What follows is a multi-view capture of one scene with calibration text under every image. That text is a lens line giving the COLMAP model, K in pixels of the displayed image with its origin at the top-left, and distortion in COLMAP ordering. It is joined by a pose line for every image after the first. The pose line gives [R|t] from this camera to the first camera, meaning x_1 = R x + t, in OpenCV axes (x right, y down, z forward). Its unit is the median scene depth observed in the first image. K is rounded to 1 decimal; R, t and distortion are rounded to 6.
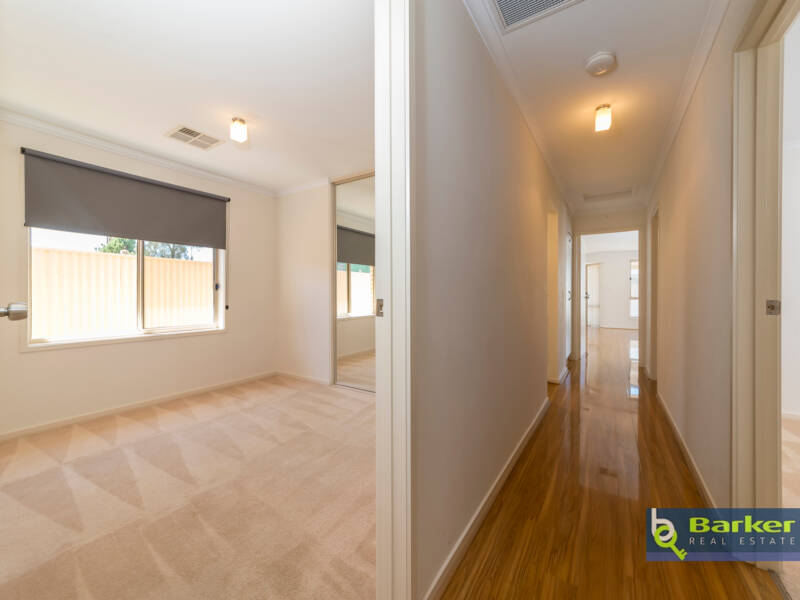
lens RADIAL K [[319.4, 0, 412.8], [0, 319.4, 296.4], [0, 0, 1]] dist [-0.010738, 0.000340]
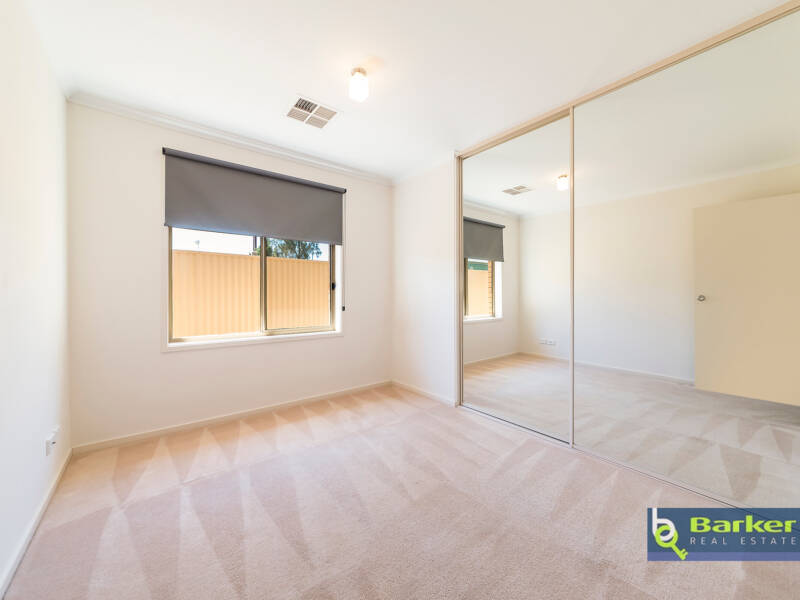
lens RADIAL K [[325.6, 0, 400.0], [0, 325.6, 300.0], [0, 0, 1]] dist [0.001409, 0.000067]
pose [[0.940518, 0.004685, -0.339712, -0.133844], [-0.001736, 0.999958, 0.008985, 0.000979], [0.339740, -0.007860, 0.940487, 0.207115]]
